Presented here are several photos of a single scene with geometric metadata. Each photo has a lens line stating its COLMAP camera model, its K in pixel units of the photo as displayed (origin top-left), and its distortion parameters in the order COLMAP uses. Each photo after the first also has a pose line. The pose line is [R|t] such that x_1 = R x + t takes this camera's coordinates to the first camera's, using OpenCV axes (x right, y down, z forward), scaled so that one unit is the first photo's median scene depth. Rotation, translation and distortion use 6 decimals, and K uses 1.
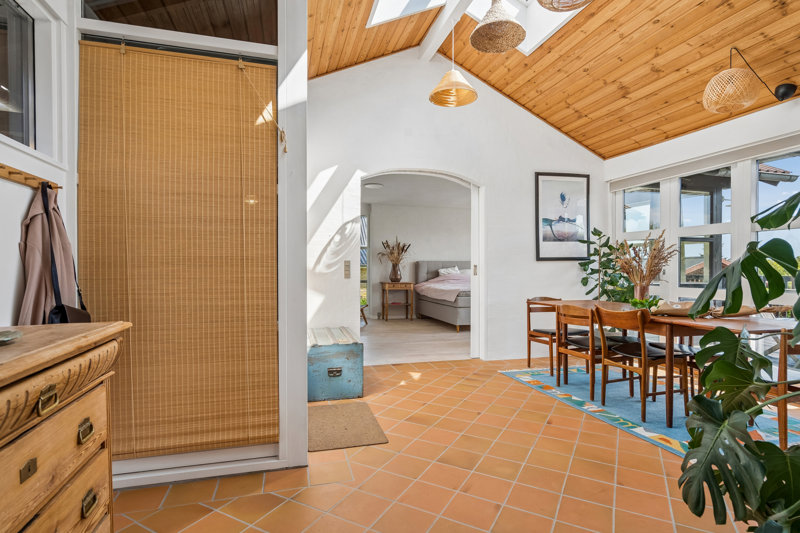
lens RADIAL K [[418.2, 0, 381.2], [0, 418.2, 257.1], [0, 0, 1]] dist [0.002915, 0.000918]
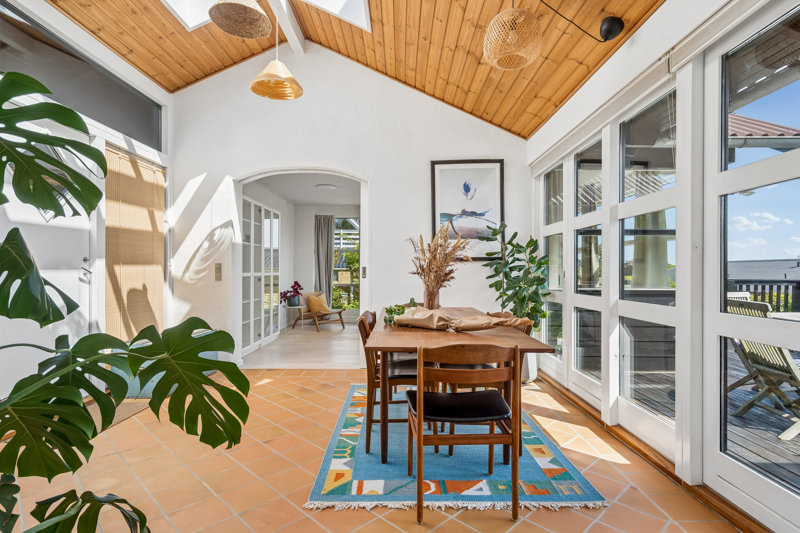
lens RADIAL K [[418.2, 0, 400.5], [0, 418.2, 270.5], [0, 0, 1]] dist [0.002915, 0.000918]
pose [[0.968711, -0.018354, -0.247513, 0.521017], [0.025930, 0.999289, 0.027383, 0.001996], [0.246834, -0.032944, 0.968498, 0.118467]]
